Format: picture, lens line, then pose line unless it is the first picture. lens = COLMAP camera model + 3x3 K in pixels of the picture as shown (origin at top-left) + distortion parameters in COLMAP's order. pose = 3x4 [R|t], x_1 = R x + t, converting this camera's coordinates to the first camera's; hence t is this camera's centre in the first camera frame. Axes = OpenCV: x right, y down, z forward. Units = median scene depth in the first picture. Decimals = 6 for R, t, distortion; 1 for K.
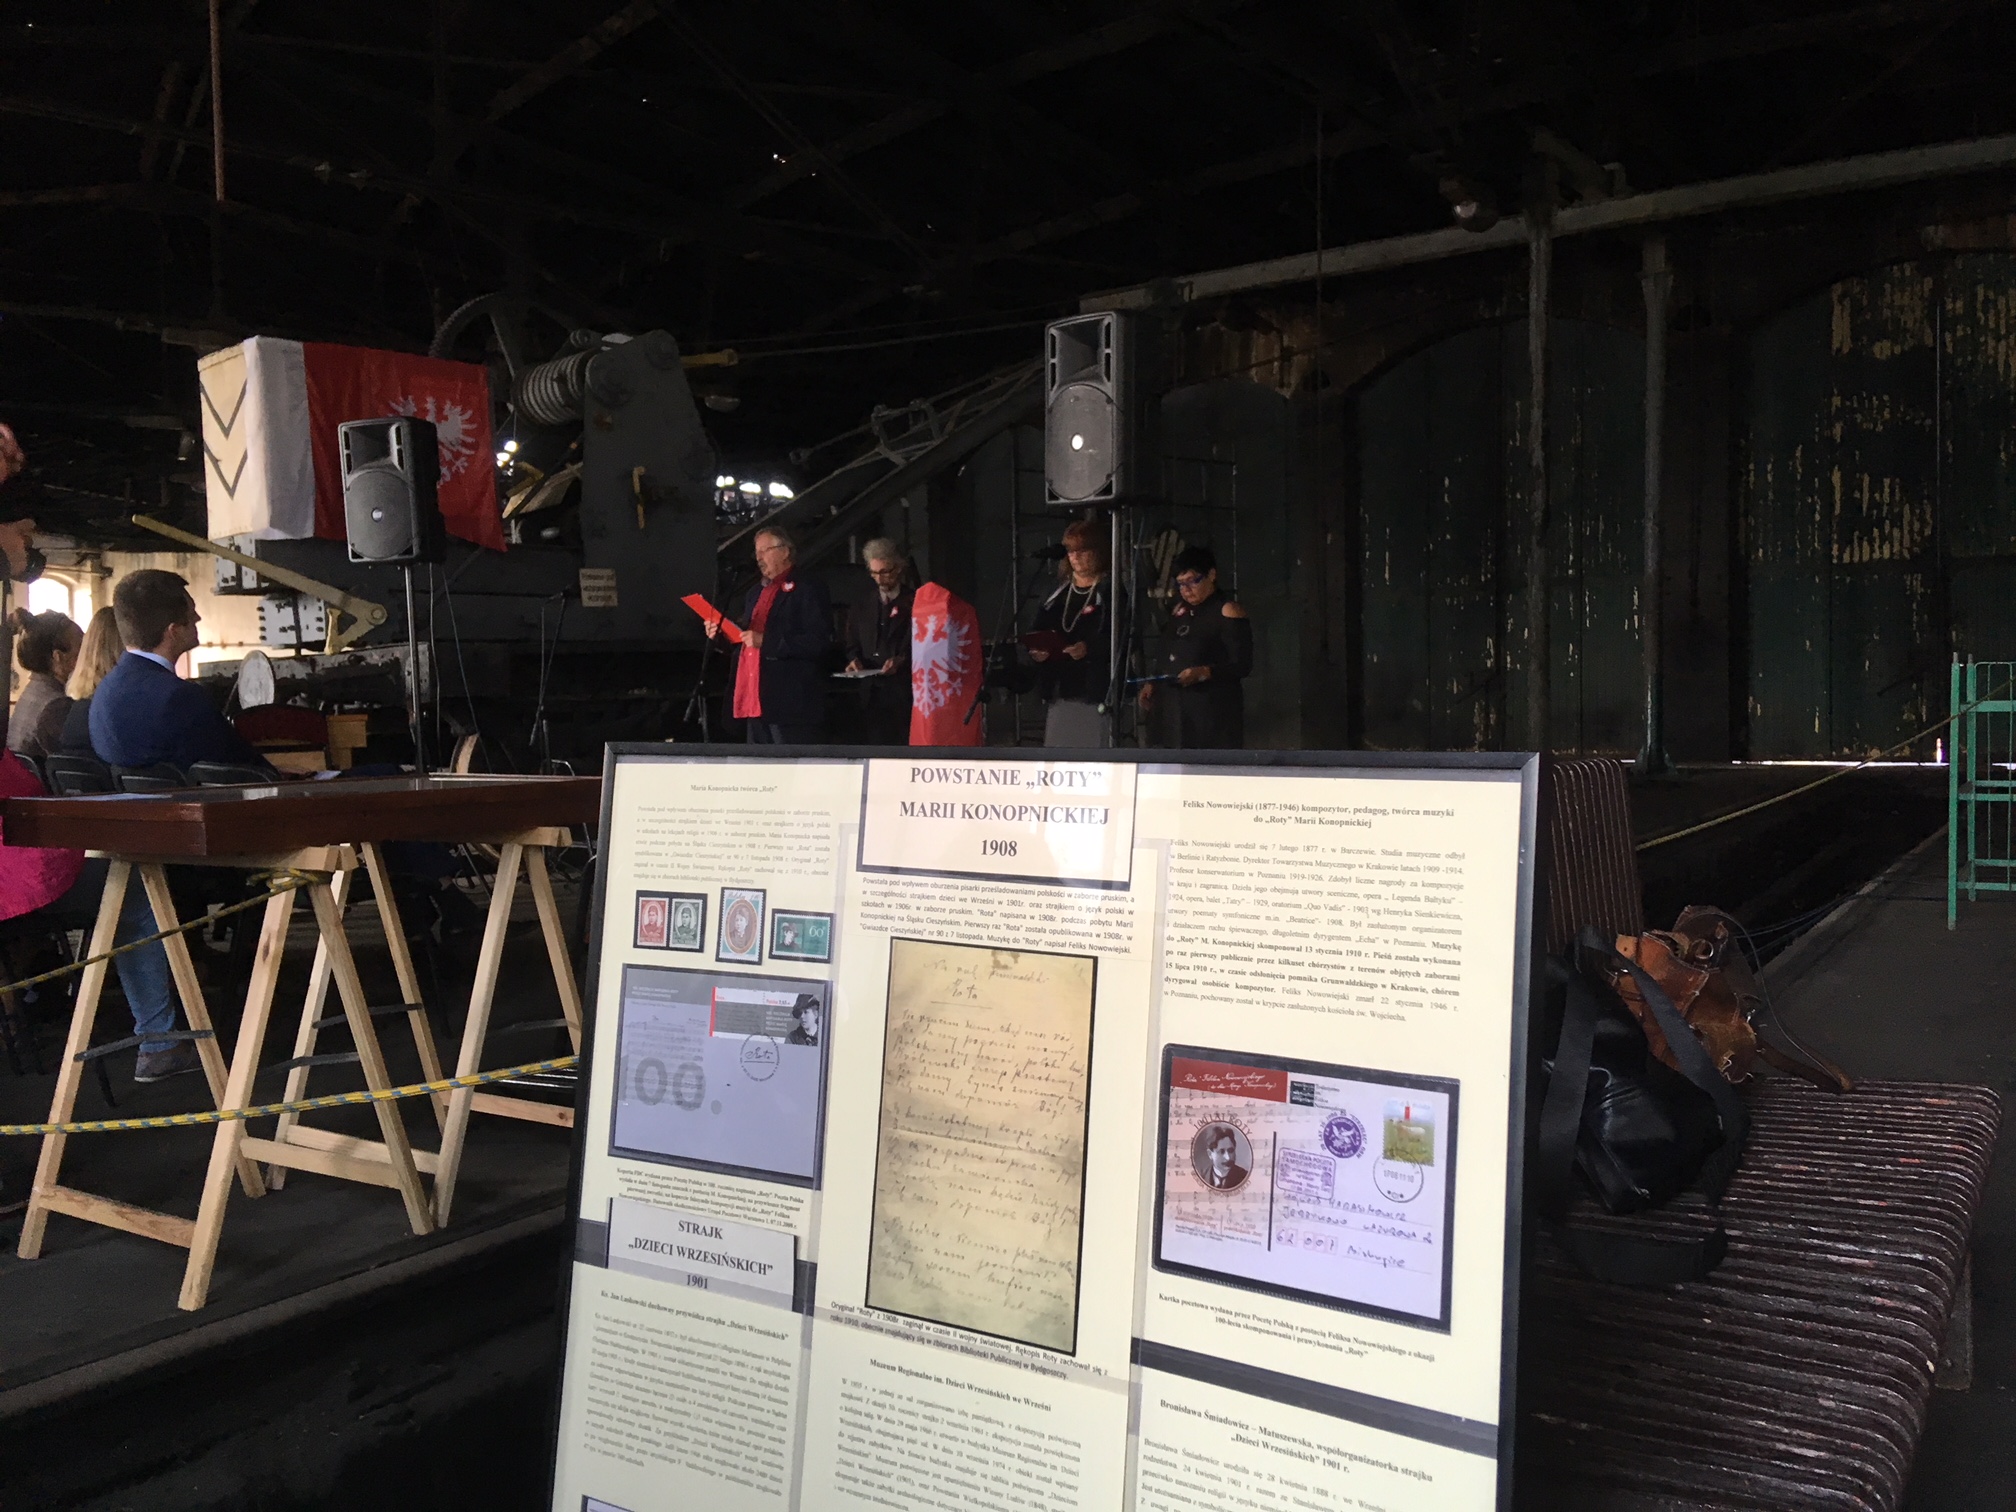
lens RADIAL K [[1724.4, 0, 1007.6], [0, 1724.4, 751.1], [0, 0, 1]] dist [0.109663, -0.164484]
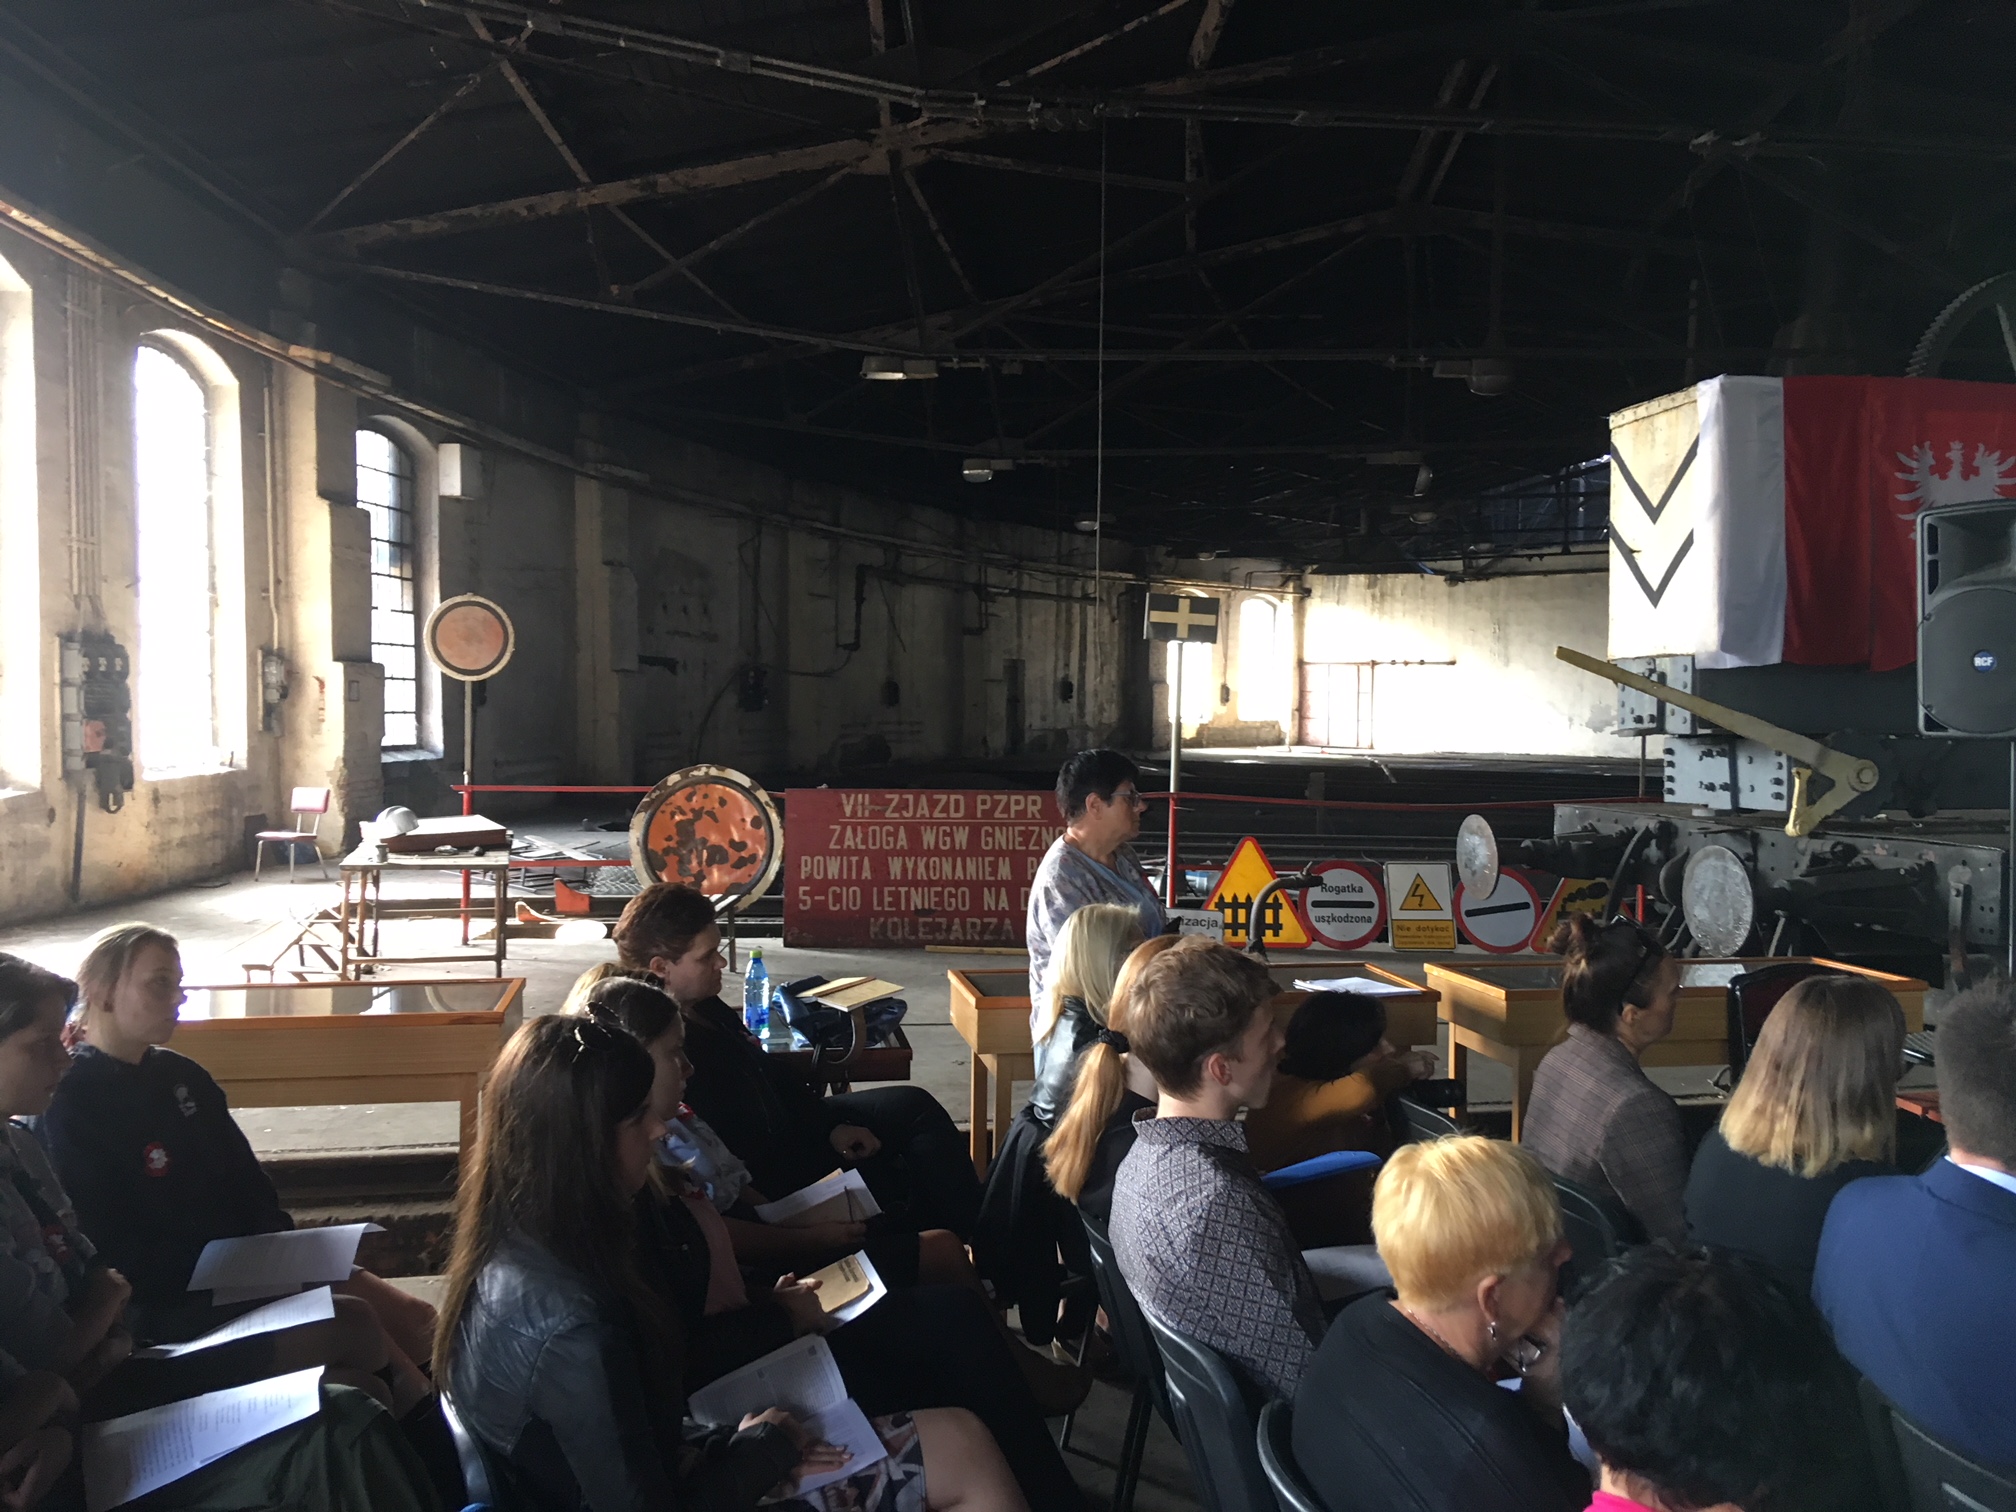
lens RADIAL K [[1724.4, 0, 1007.6], [0, 1724.4, 751.1], [0, 0, 1]] dist [0.109663, -0.164484]
pose [[0.809580, 0.045346, -0.585255, -0.129701], [-0.044109, 0.998892, 0.016379, -0.046506], [0.585349, 0.012555, 0.810684, 0.147057]]
